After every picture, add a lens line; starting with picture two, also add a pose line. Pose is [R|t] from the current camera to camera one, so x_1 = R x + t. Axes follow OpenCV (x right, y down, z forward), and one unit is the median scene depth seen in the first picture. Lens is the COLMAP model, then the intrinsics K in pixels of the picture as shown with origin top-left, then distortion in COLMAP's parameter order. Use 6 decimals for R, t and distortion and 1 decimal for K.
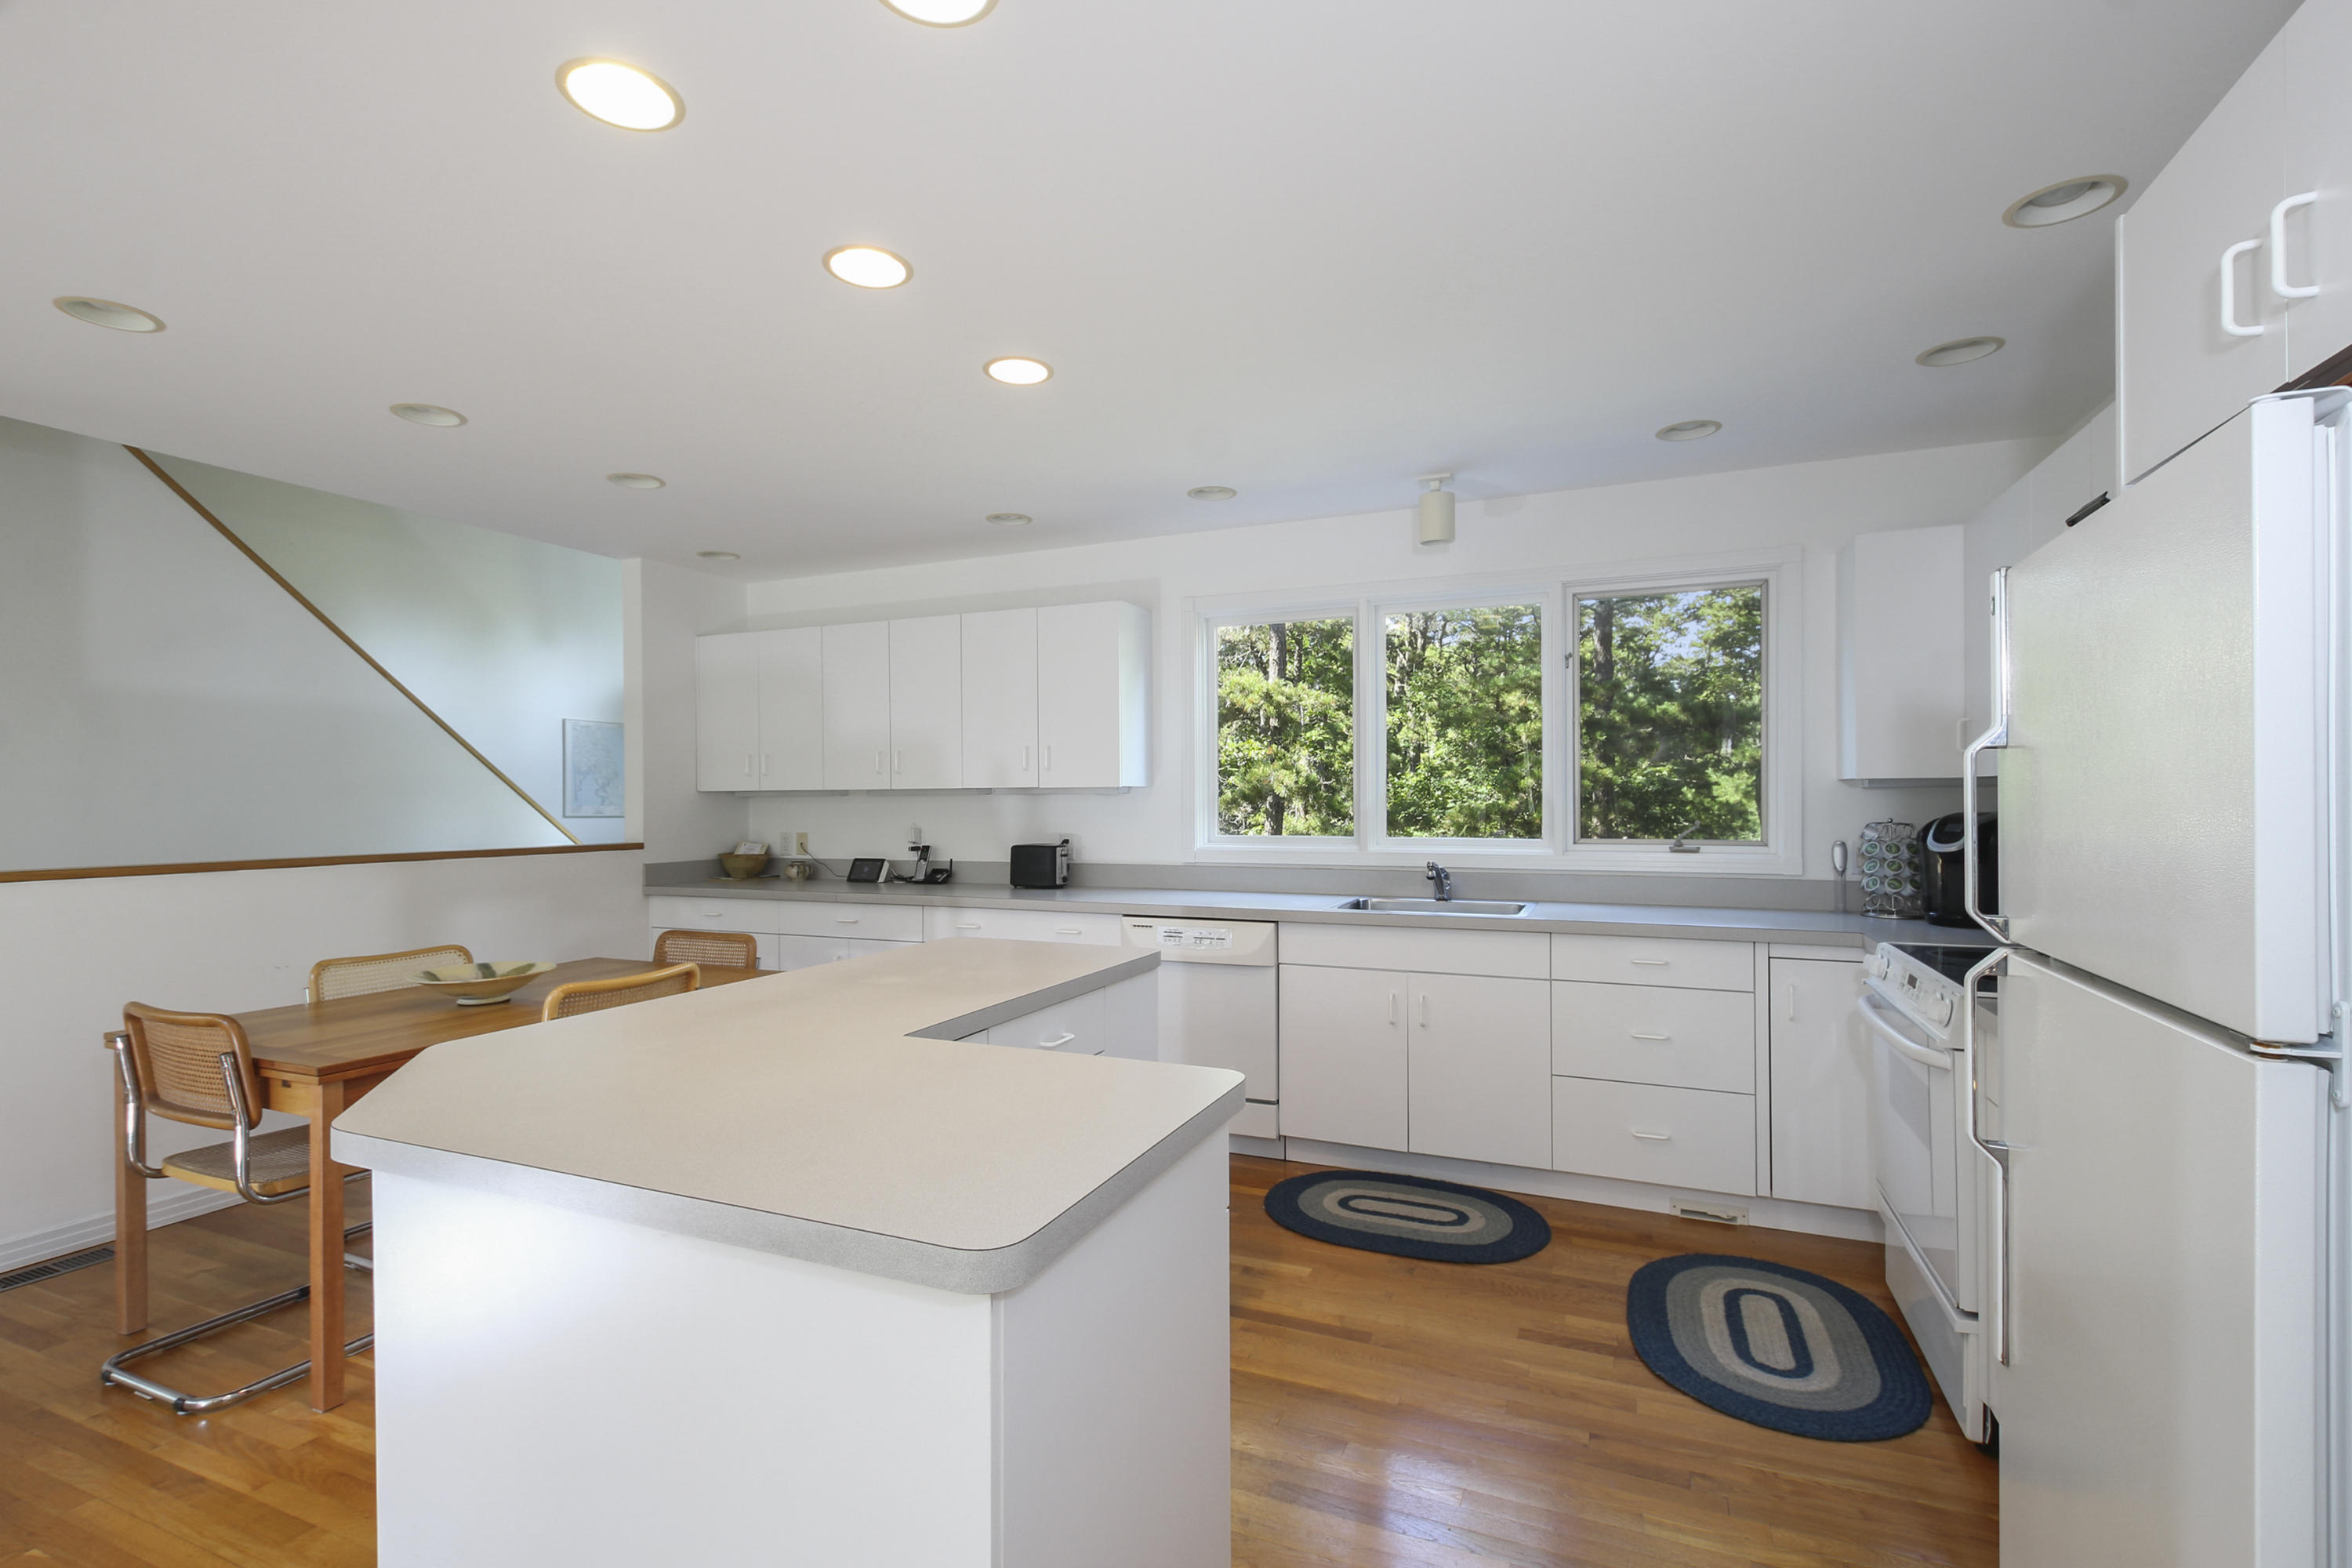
lens RADIAL K [[1073.4, 0, 1166.7], [0, 1073.4, 800.1], [0, 0, 1]] dist [0.001746, -0.005378]
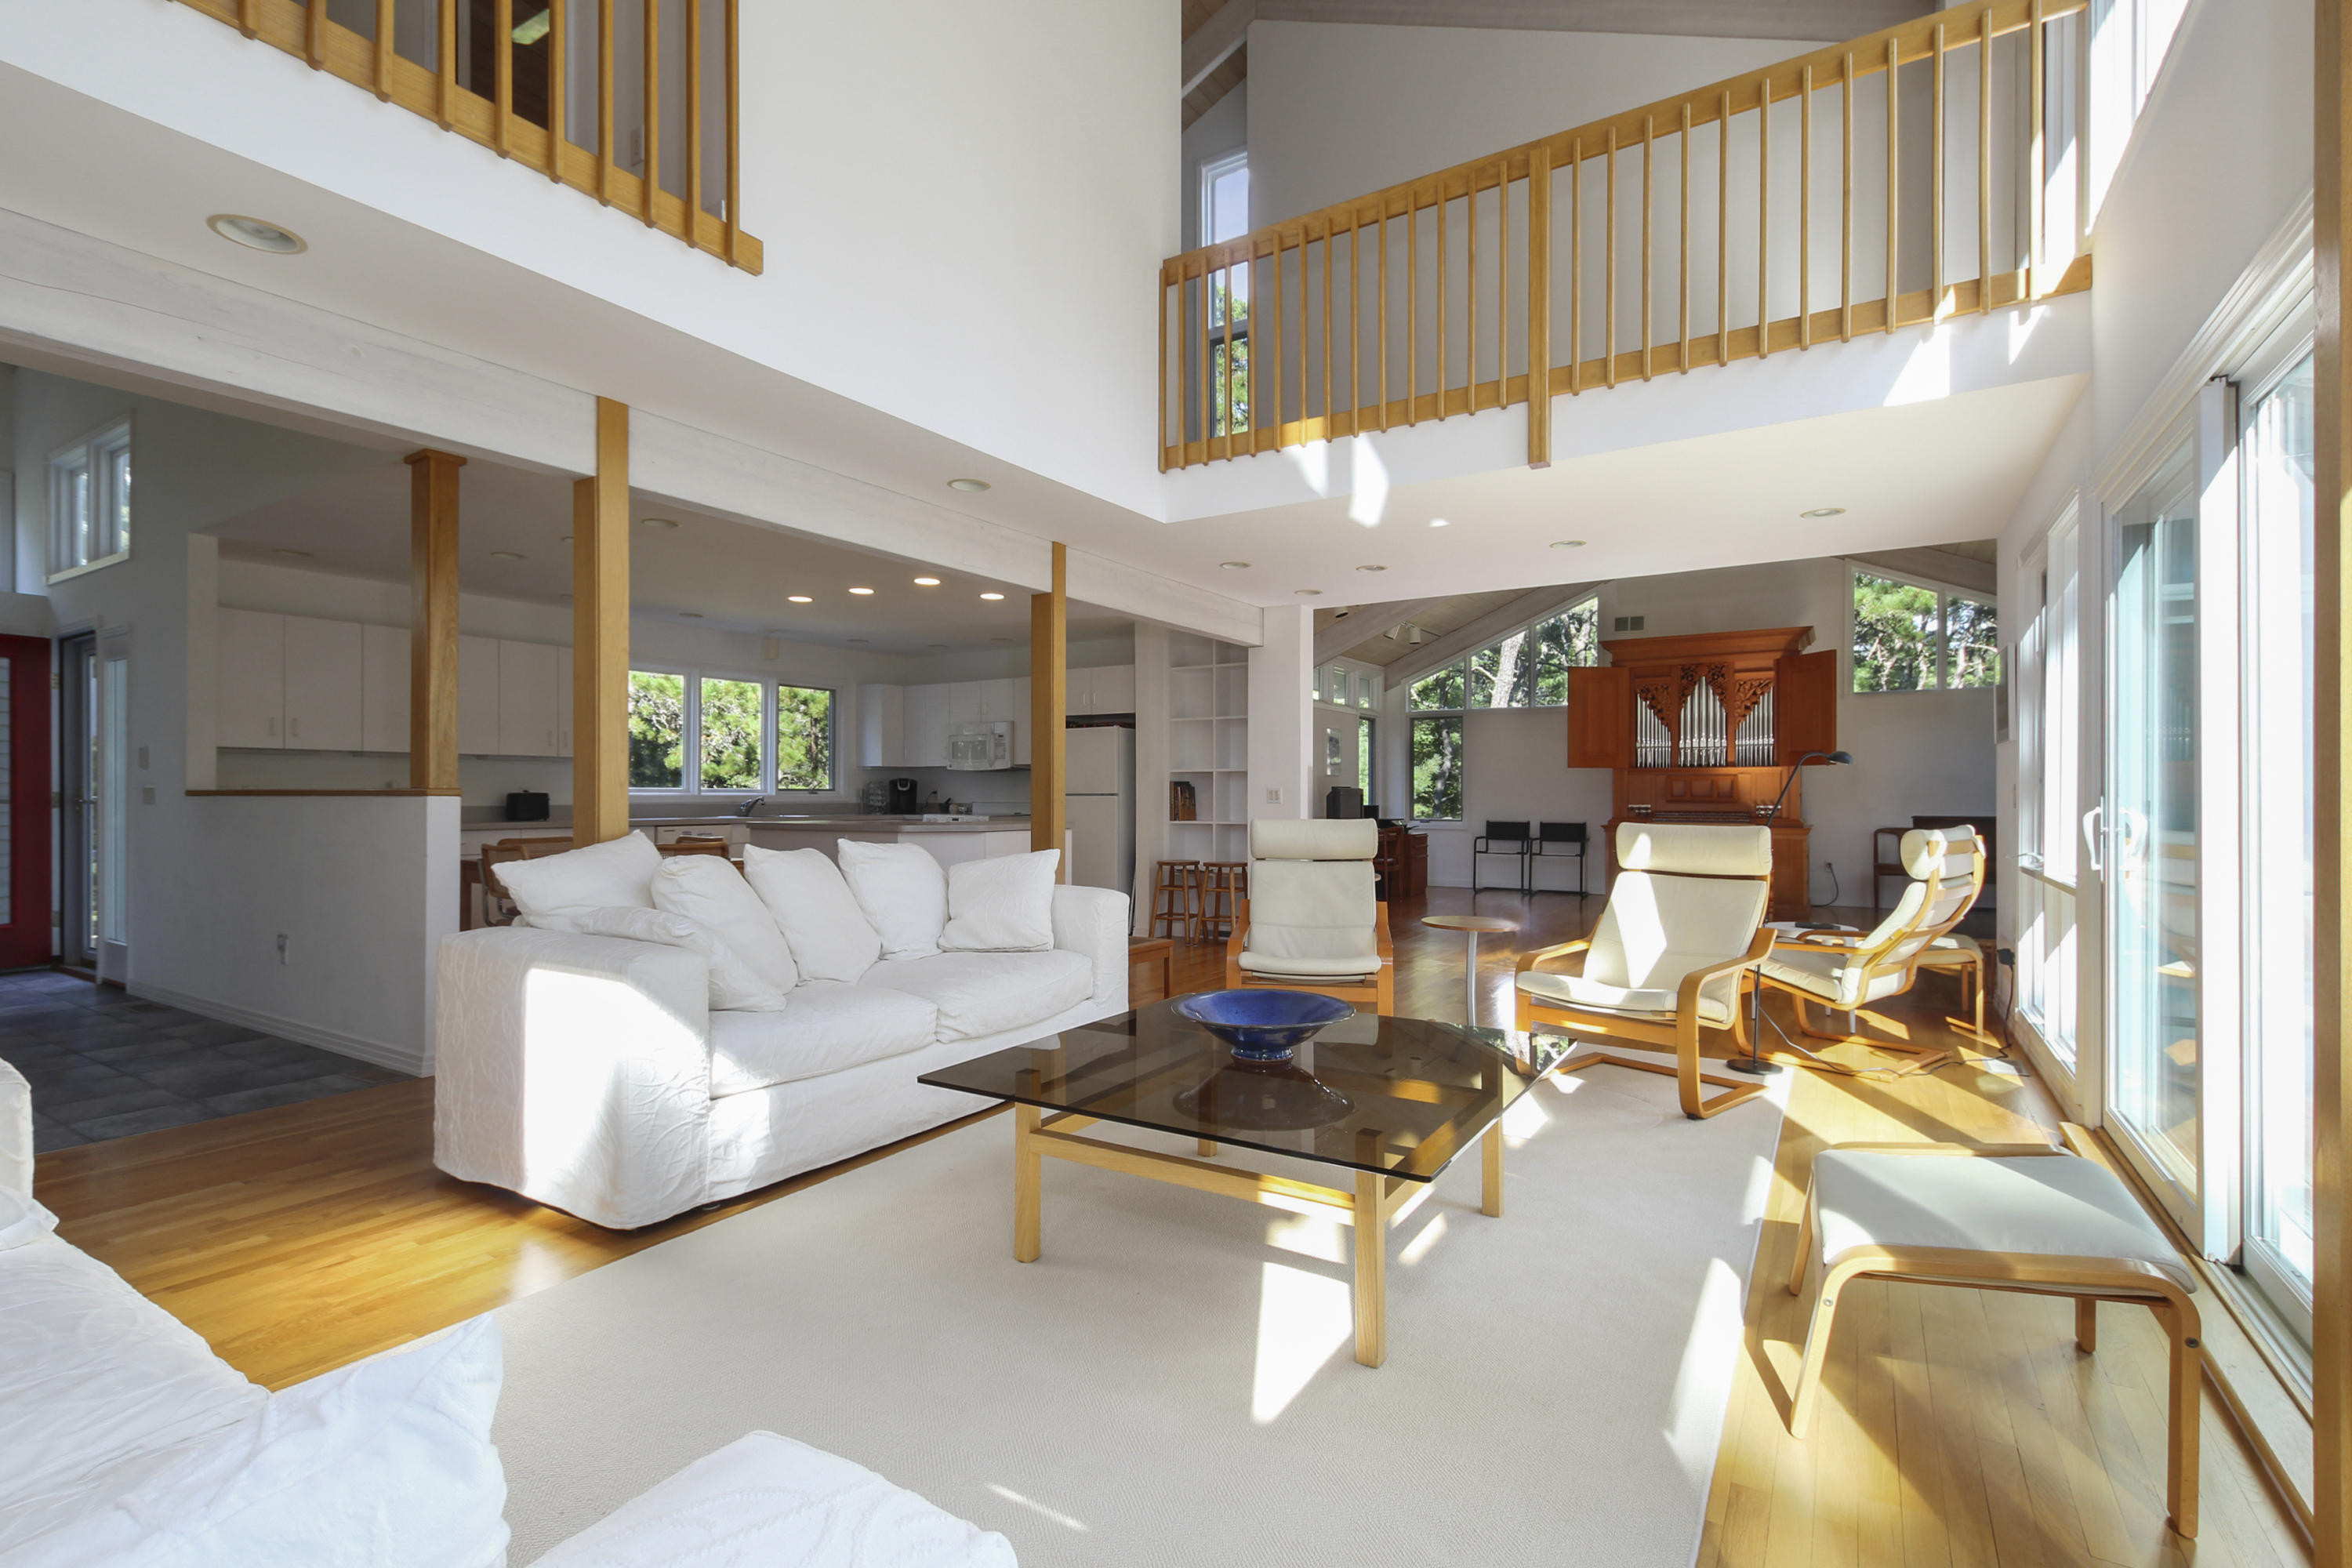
lens RADIAL K [[1089.8, 0, 1169.2], [0, 1089.8, 780.2], [0, 0, 1]] dist [0.029504, -0.016519]
pose [[0.155841, 0.018613, 0.987607, -1.789516], [0.004508, 0.999799, -0.019554, 0.068609], [-0.987772, 0.007499, 0.155726, -0.182104]]
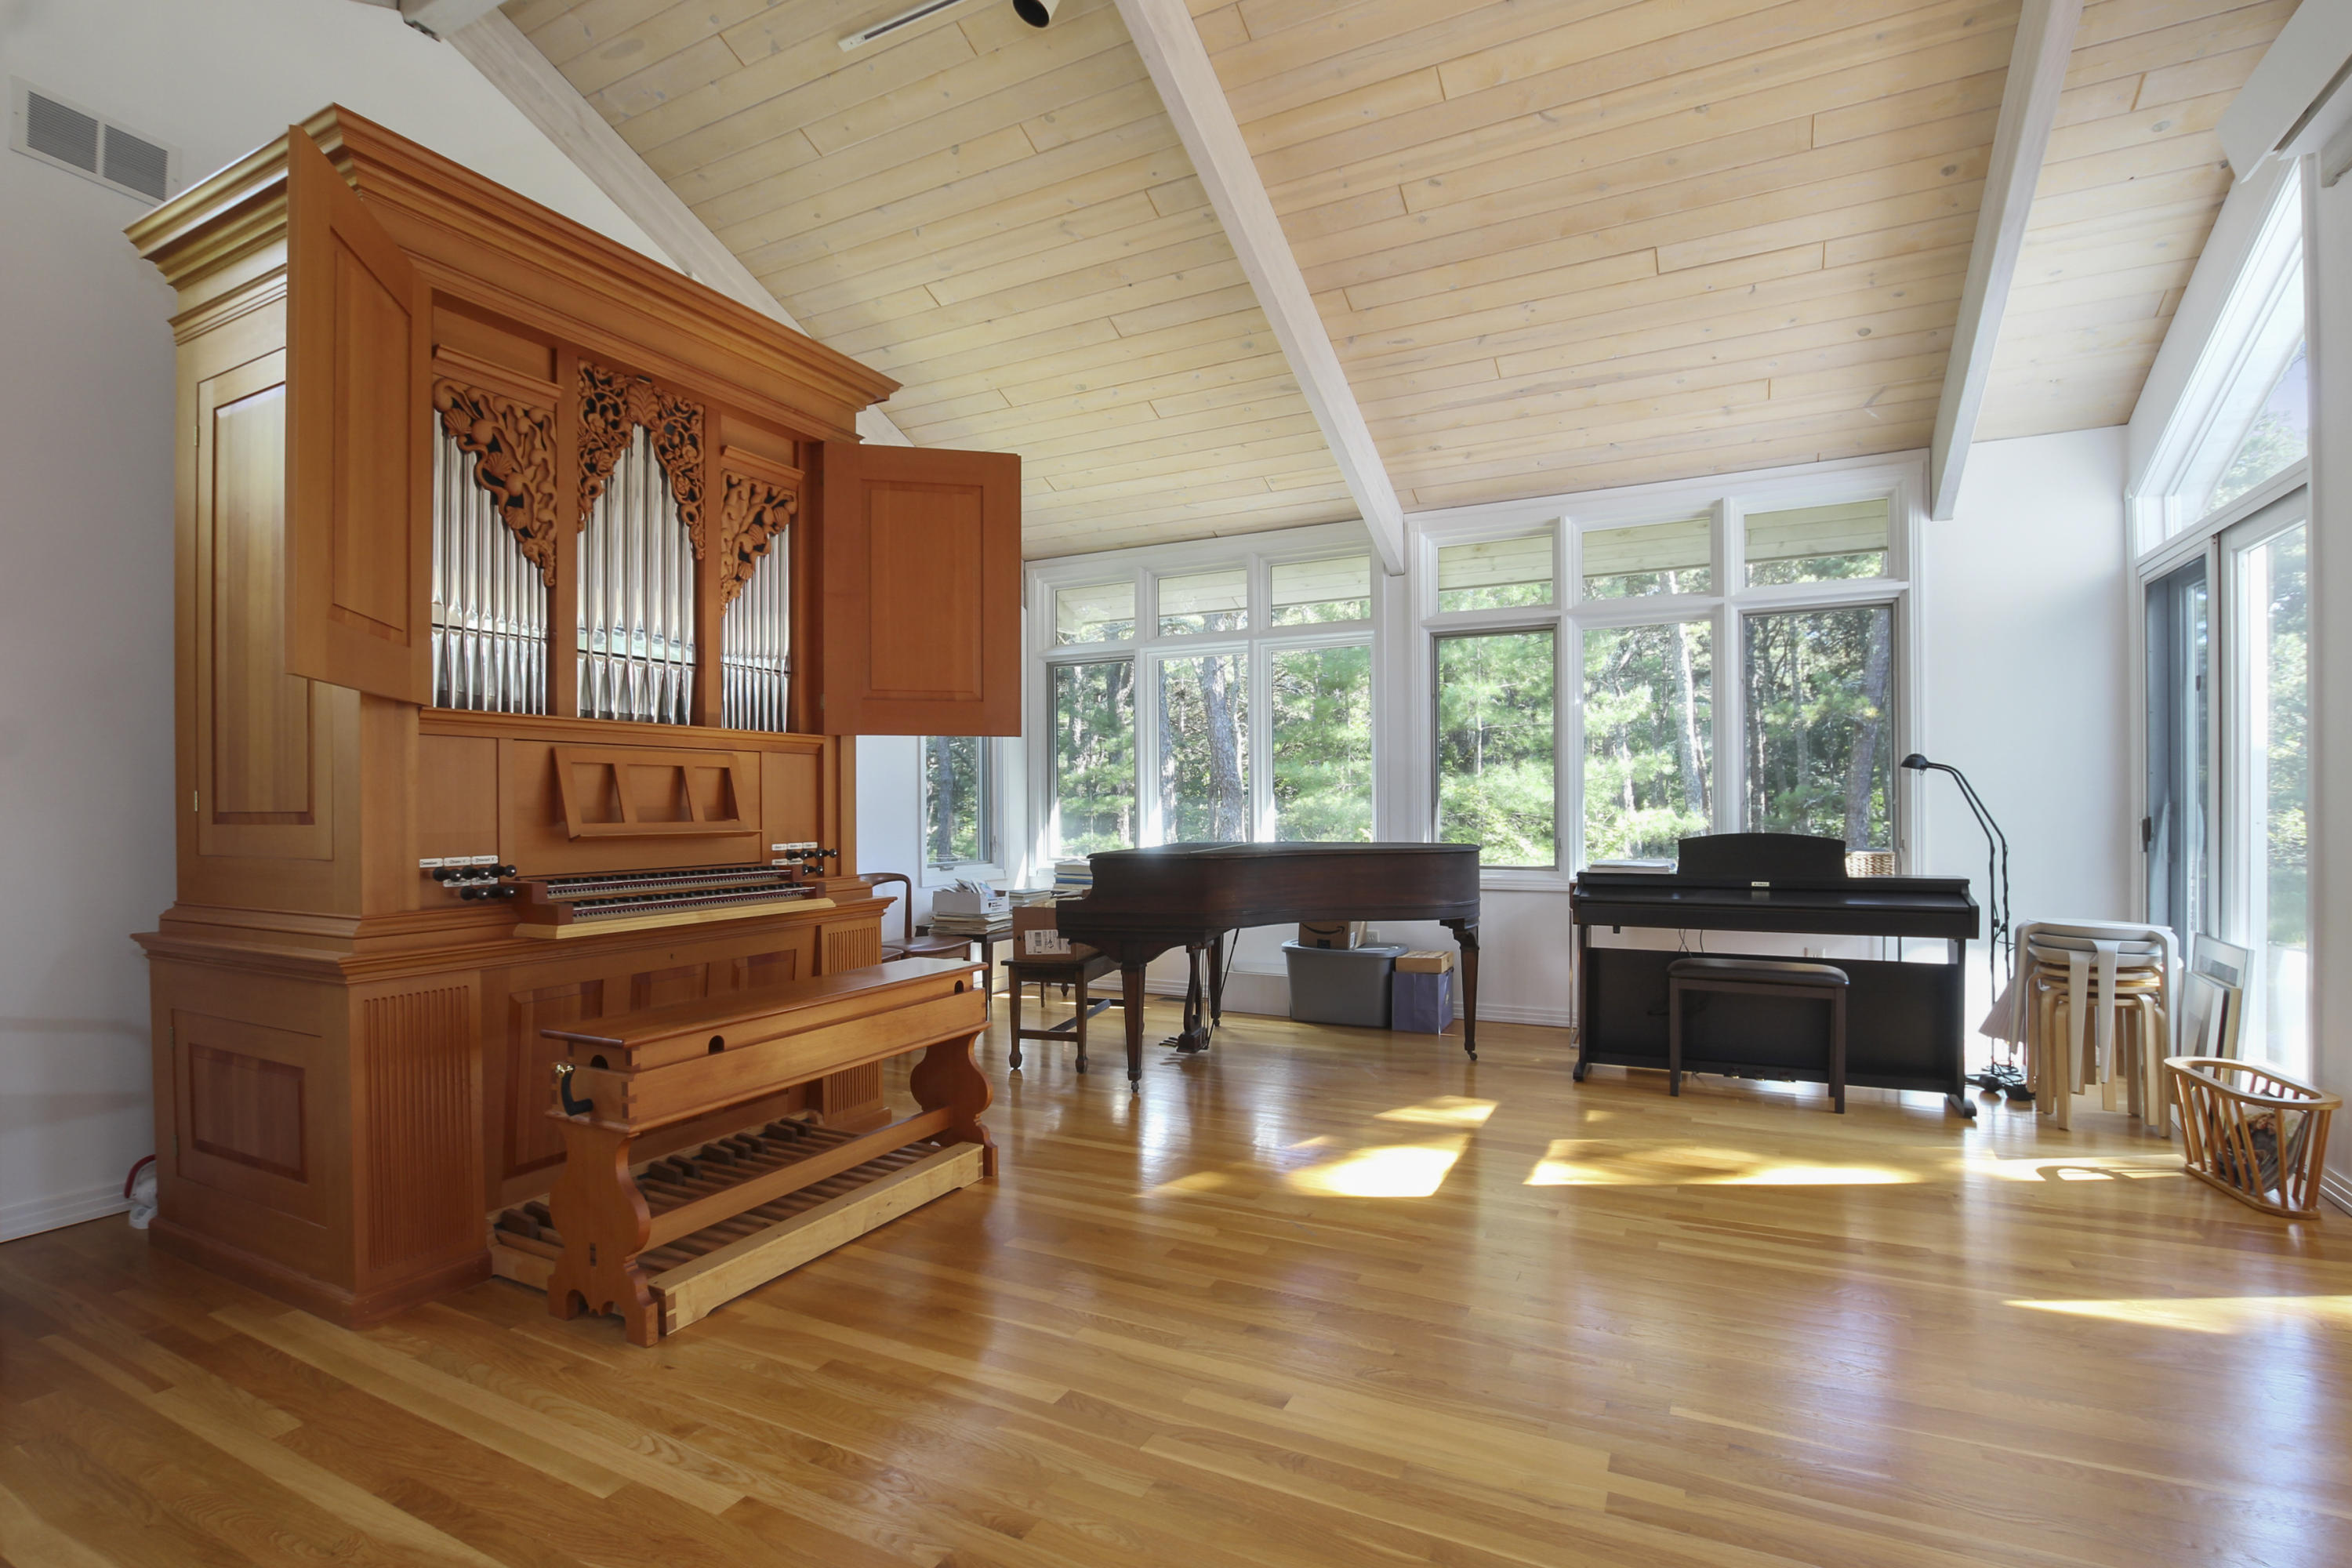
lens RADIAL K [[1094.9, 0, 1189.6], [0, 1094.9, 805.9], [0, 0, 1]] dist [-0.028297, 0.000247]
pose [[-0.998021, 0.017686, 0.060340, 0.446879], [0.018008, 0.999826, 0.004785, 0.056013], [-0.060245, 0.005862, -0.998166, -0.270274]]
